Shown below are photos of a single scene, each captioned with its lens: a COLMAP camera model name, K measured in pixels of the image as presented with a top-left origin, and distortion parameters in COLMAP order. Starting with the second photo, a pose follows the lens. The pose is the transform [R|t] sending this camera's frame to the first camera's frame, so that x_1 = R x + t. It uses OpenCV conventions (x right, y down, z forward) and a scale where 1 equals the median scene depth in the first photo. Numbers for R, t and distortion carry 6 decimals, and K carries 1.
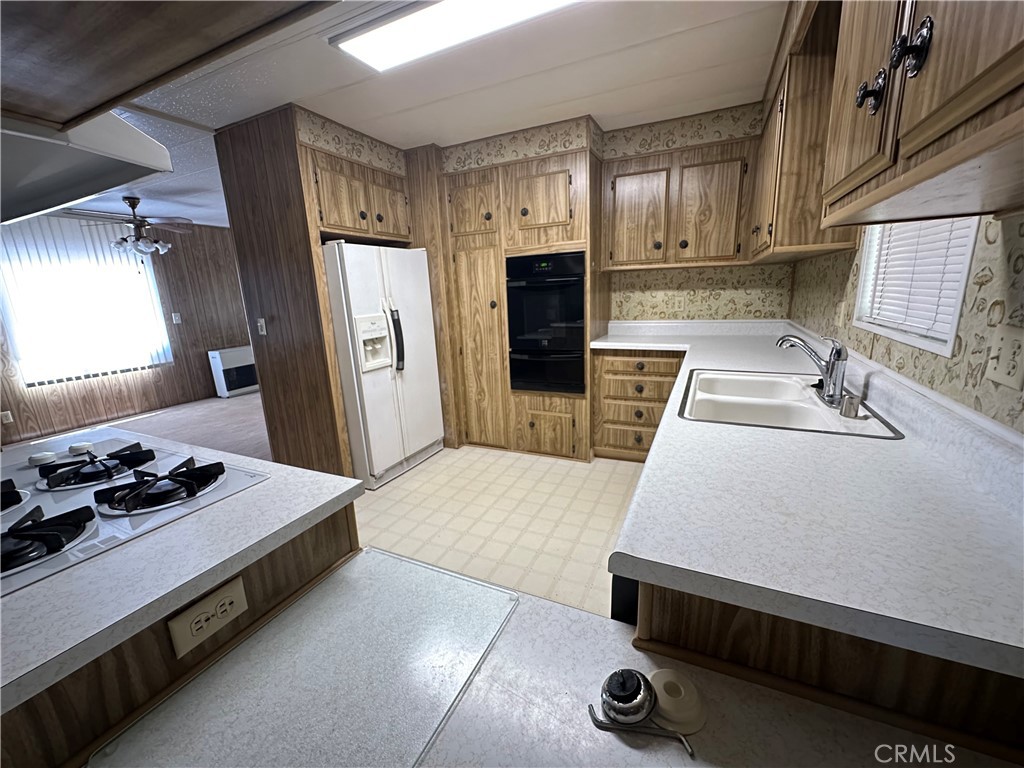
lens RADIAL K [[412.3, 0, 513.5], [0, 412.3, 385.1], [0, 0, 1]] dist [-0.004083, 0.000646]
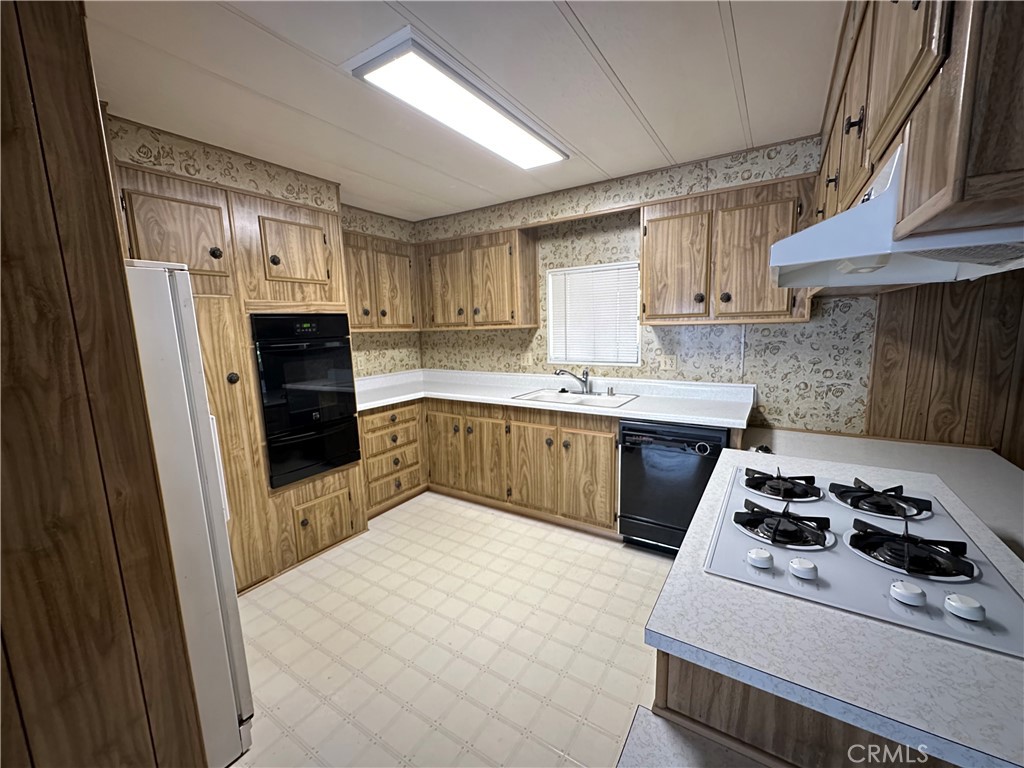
lens RADIAL K [[412.3, 0, 513.5], [0, 412.3, 385.1], [0, 0, 1]] dist [-0.004083, 0.000646]
pose [[0.131652, -0.105857, 0.985628, -0.716650], [0.243080, 0.967373, 0.071427, -0.129403], [-0.961031, 0.230183, 0.153088, 0.485110]]
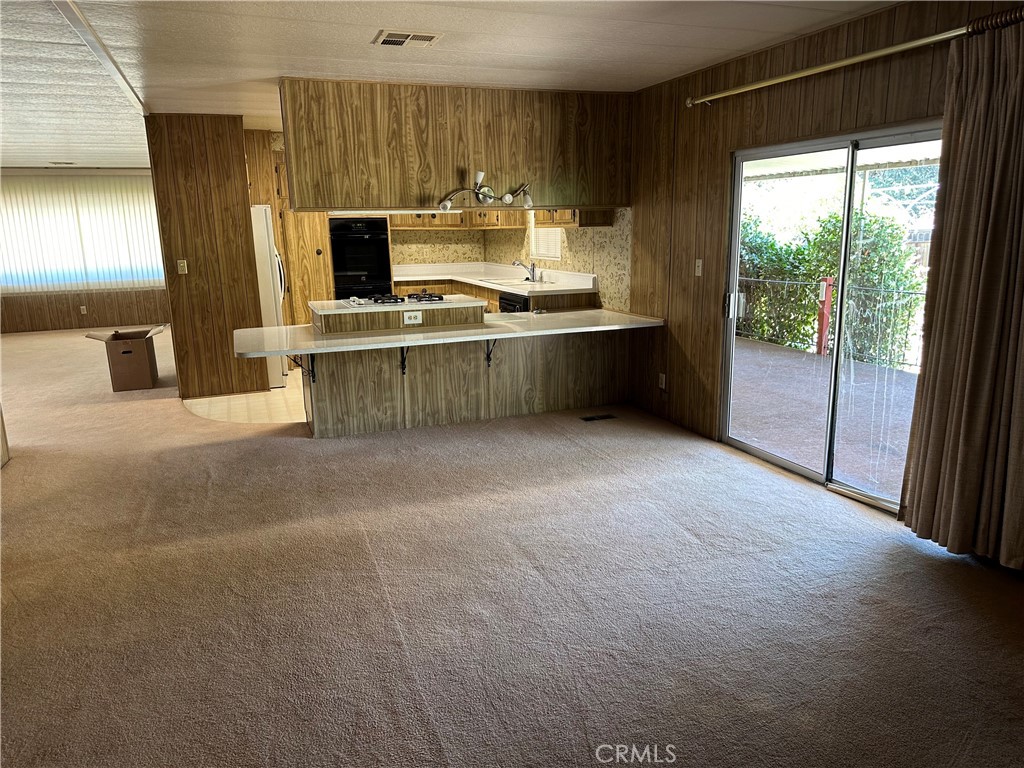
lens RADIAL K [[719.6, 0, 512.2], [0, 719.6, 395.4], [0, 0, 1]] dist [0.073367, -0.139237]
pose [[0.697734, -0.130303, 0.704407, -1.441858], [0.147385, 0.988393, 0.036847, 0.294791], [-0.701032, 0.078109, 0.708840, -1.166200]]
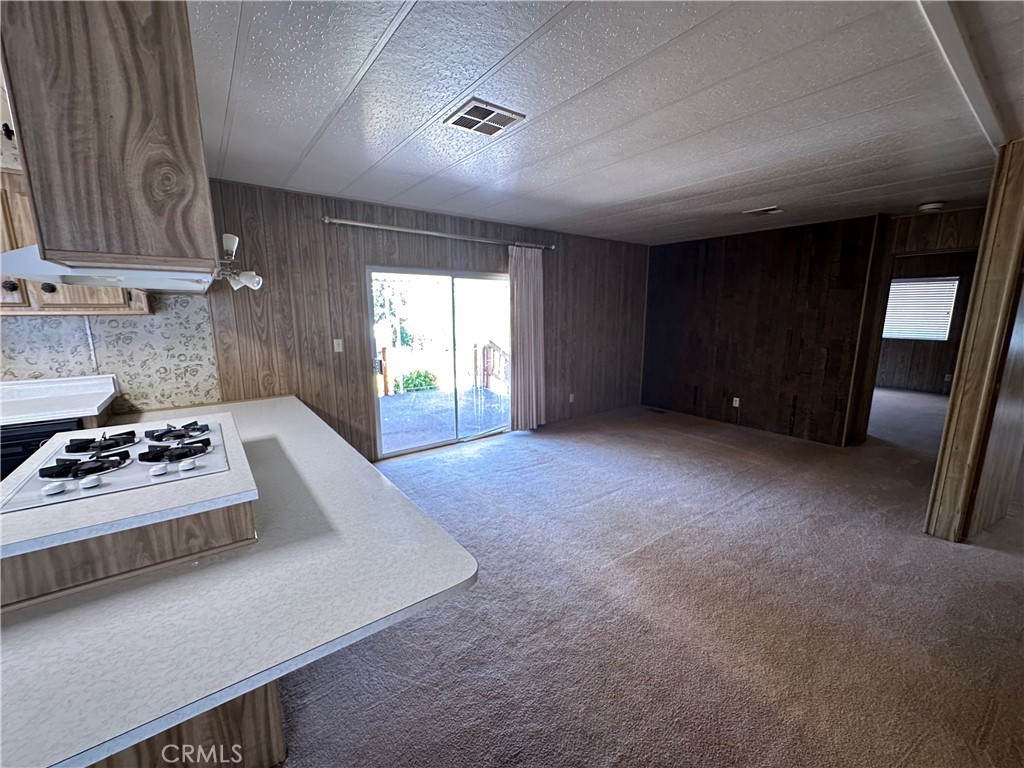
lens RADIAL K [[412.3, 0, 513.5], [0, 412.3, 385.1], [0, 0, 1]] dist [-0.004083, 0.000646]
pose [[-0.883490, -0.043046, 0.466468, -0.998551], [0.140533, 0.925550, 0.351580, -0.115227], [-0.446873, 0.376171, -0.811665, 0.475420]]
